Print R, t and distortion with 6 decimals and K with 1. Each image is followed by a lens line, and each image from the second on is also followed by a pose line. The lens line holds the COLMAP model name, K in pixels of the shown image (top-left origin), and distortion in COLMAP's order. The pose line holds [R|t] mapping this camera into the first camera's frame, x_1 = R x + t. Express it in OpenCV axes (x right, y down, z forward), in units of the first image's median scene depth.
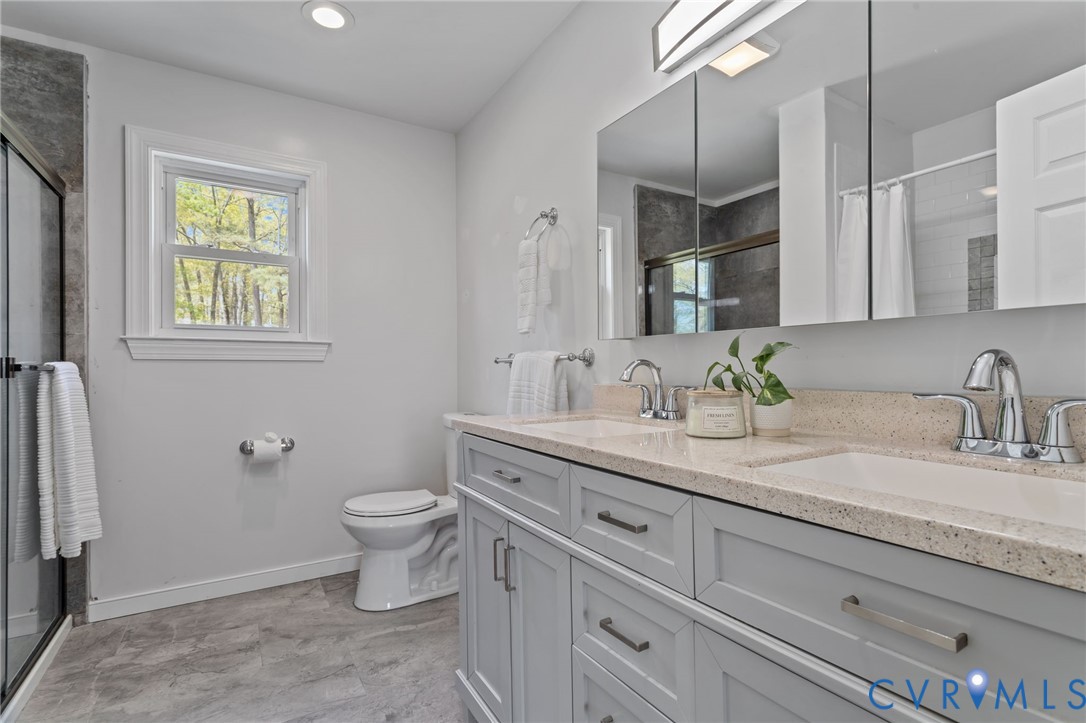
lens RADIAL K [[519.1, 0, 542.8], [0, 519.1, 362.8], [0, 0, 1]] dist [0.009403, -0.001351]
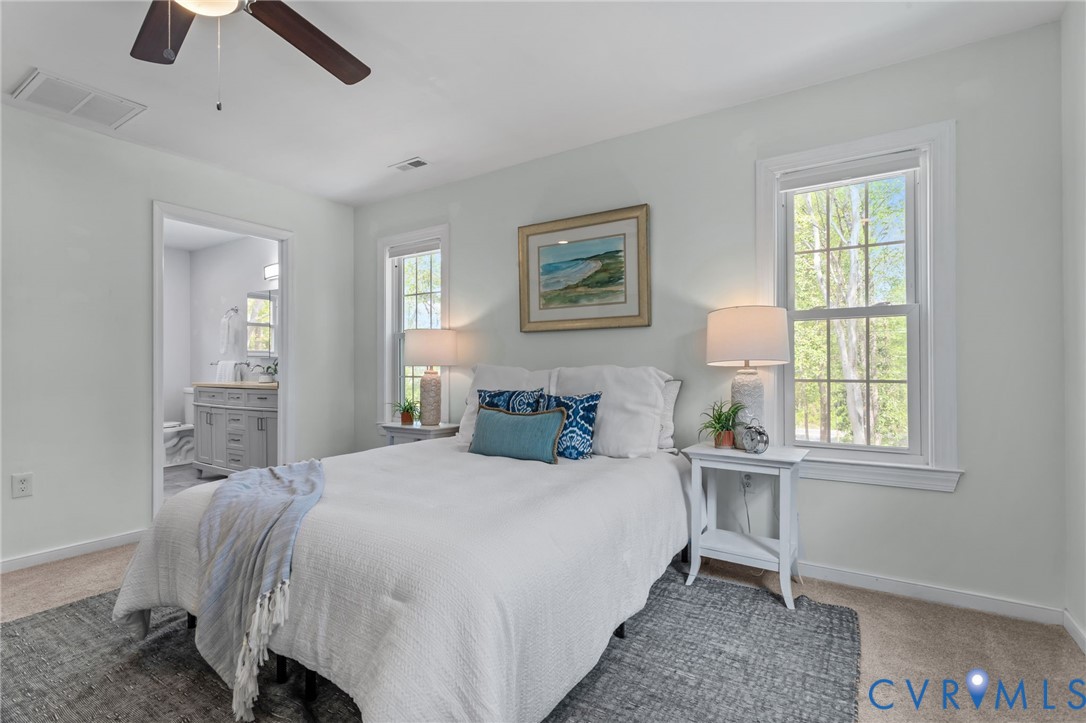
lens RADIAL K [[519.1, 0, 542.9], [0, 519.1, 361.1], [0, 0, 1]] dist [0.009403, -0.001351]
pose [[0.900592, 0.006578, 0.434617, 0.260725], [-0.003649, 0.999965, -0.007573, -0.005359], [-0.434651, 0.005234, 0.900584, -1.960543]]
